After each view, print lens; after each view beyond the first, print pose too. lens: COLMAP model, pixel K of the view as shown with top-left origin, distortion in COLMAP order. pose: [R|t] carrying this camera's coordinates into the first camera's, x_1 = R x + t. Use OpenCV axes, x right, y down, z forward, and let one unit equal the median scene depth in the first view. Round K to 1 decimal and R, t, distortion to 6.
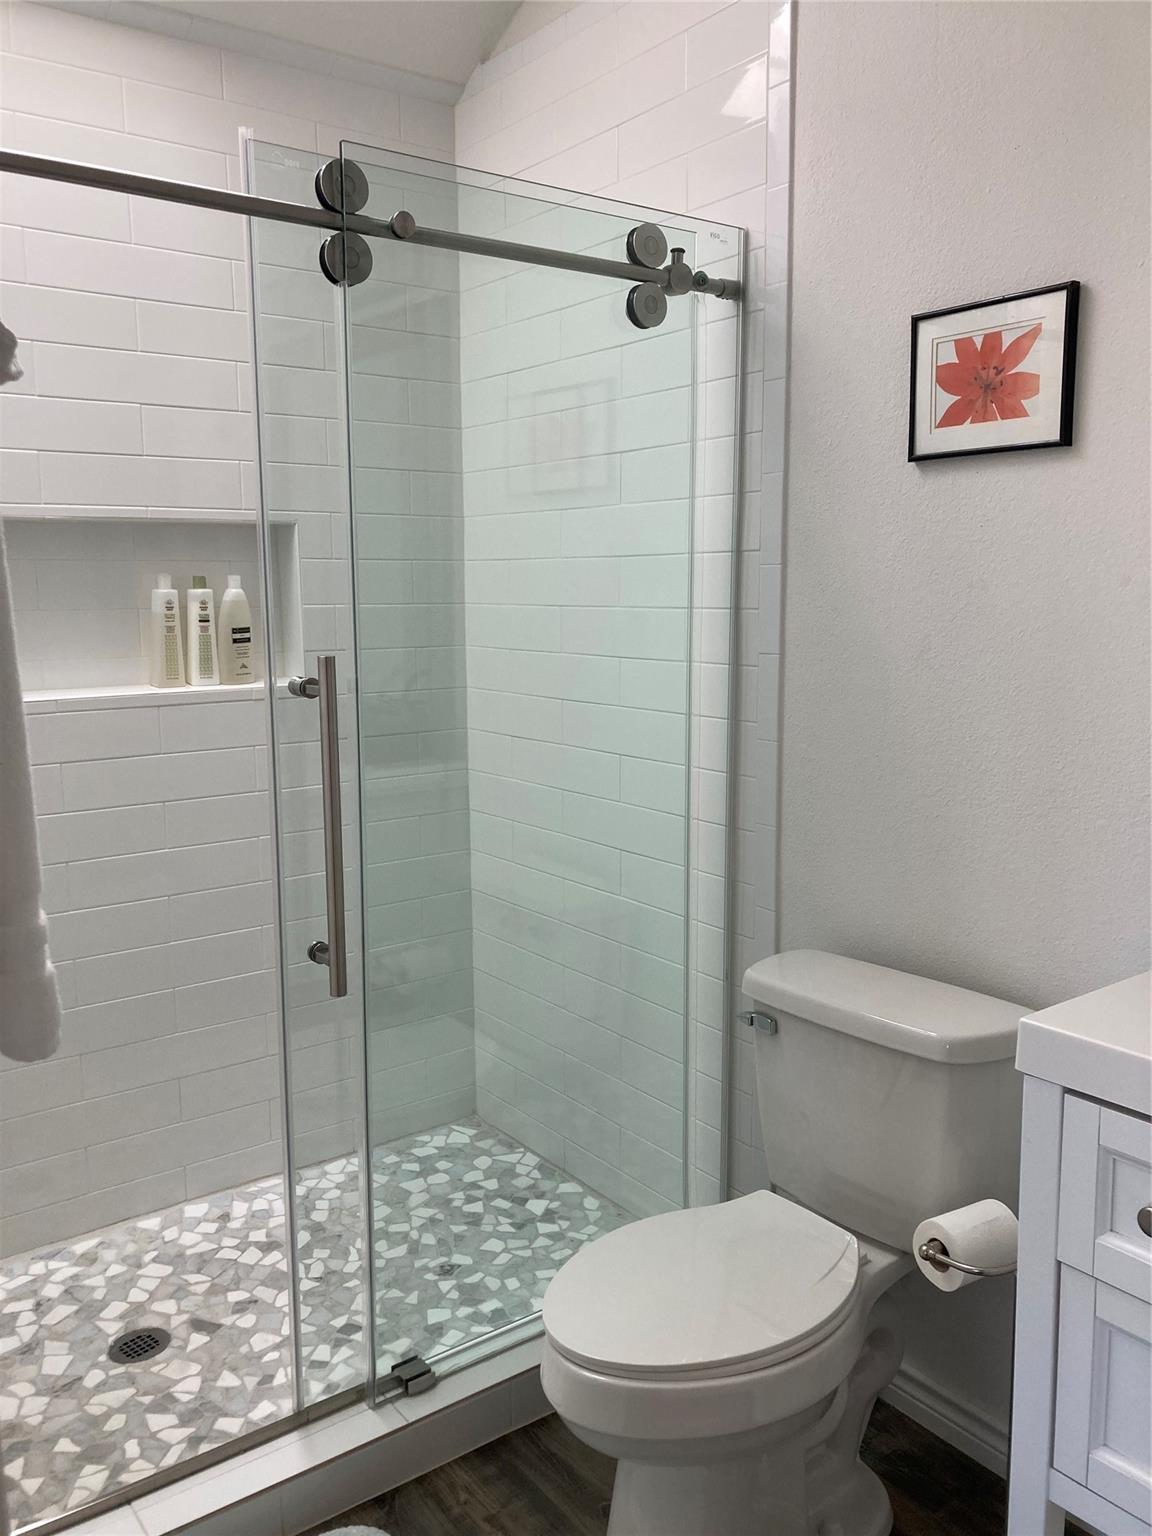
lens RADIAL K [[1242.8, 0, 576.0], [0, 1242.8, 768.0], [0, 0, 1]] dist [0.013311, 0.000214]
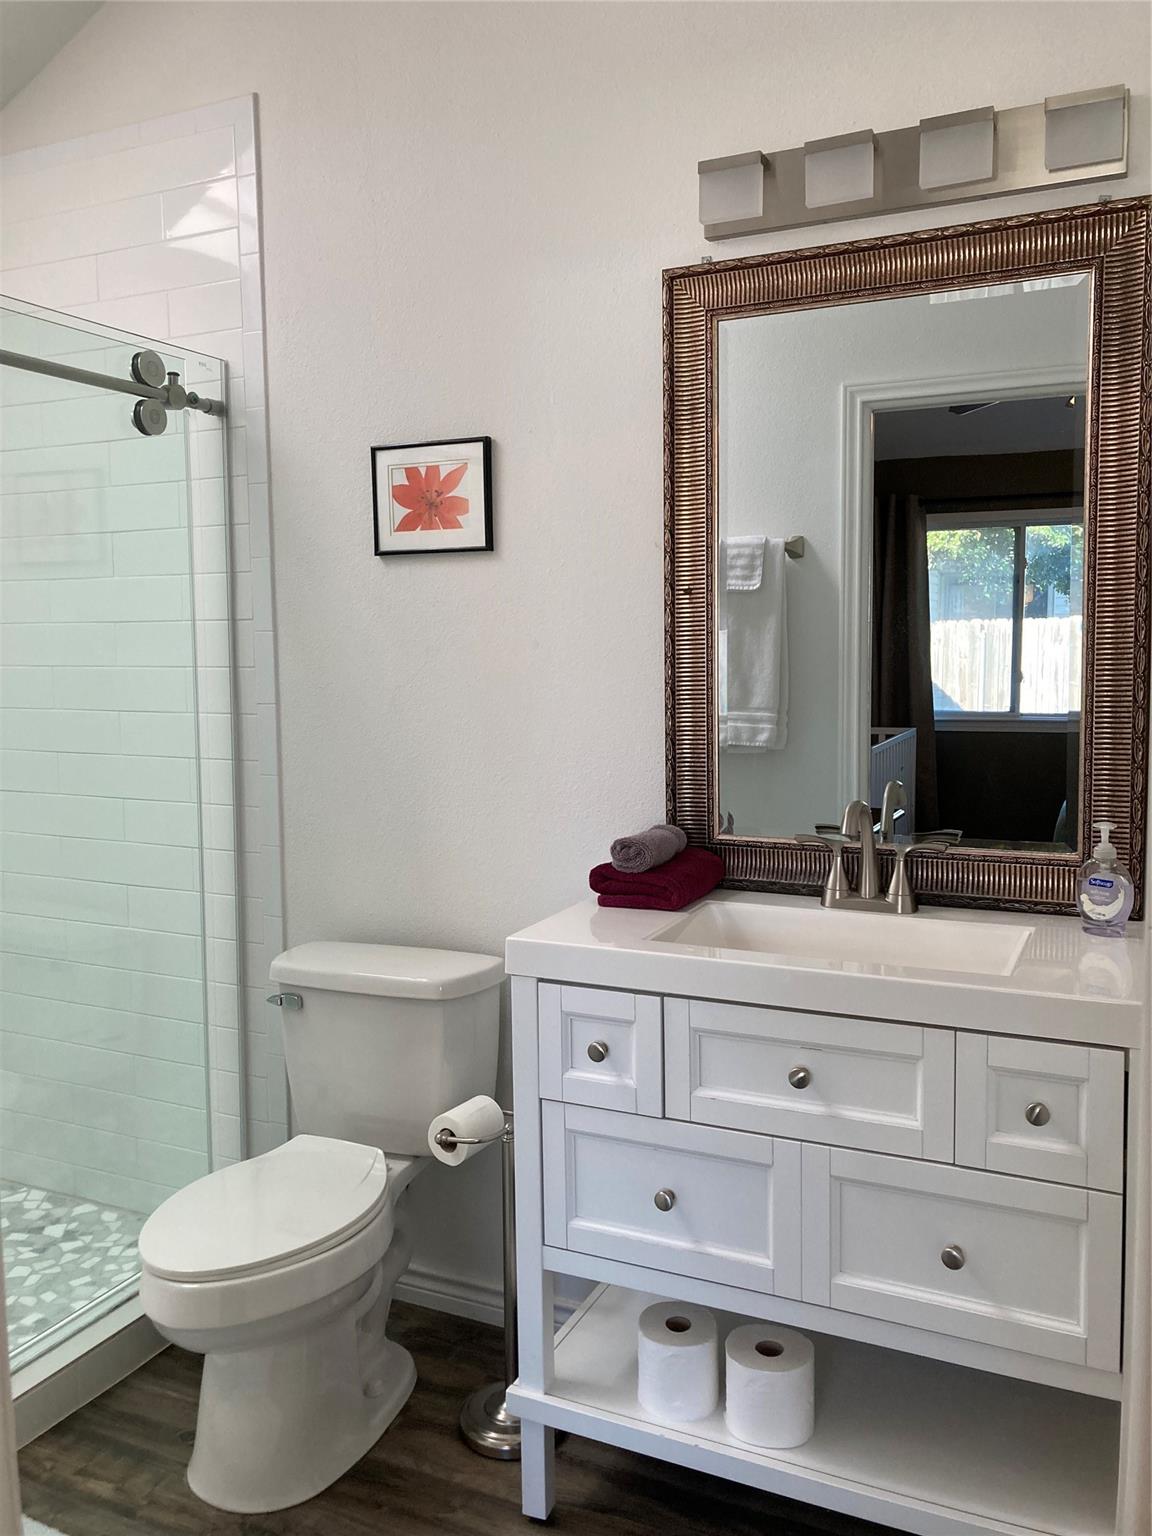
lens RADIAL K [[1244.3, 0, 571.1], [0, 1244.3, 731.4], [0, 0, 1]] dist [0.019006, -0.007898]
pose [[0.884238, -0.032286, 0.465920, -0.152802], [0.068892, 0.995711, -0.061746, 0.031004], [-0.461928, 0.086697, 0.882670, -0.216517]]
